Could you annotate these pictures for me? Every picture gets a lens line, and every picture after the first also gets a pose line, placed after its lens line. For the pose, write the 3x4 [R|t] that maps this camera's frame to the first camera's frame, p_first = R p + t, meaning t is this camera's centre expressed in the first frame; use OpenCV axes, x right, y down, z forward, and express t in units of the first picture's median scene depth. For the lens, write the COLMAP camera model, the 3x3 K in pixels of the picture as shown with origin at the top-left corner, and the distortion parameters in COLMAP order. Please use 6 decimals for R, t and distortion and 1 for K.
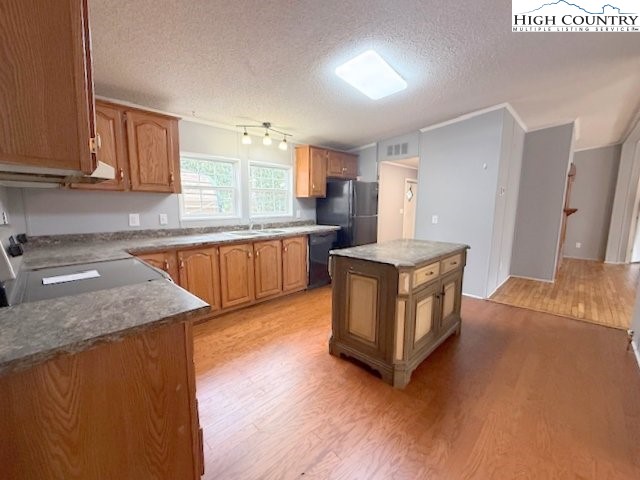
lens RADIAL K [[275.2, 0, 320.0], [0, 275.2, 240.0], [0, 0, 1]] dist [-0.000397, -0.000069]
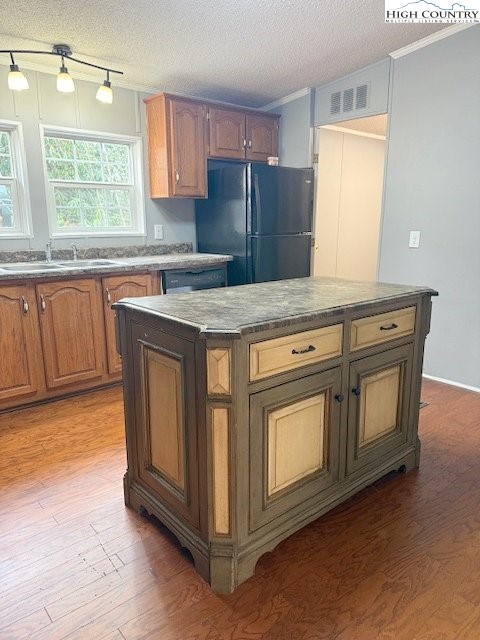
lens RADIAL K [[465.3, 0, 240.0], [0, 465.3, 320.0], [0, 0, 1]] dist [0.056449, -0.078544]
pose [[0.996492, 0.010308, -0.083048, 0.195211], [-0.003768, 0.996905, 0.078519, 0.006484], [0.083600, -0.077931, 0.993447, 0.123582]]
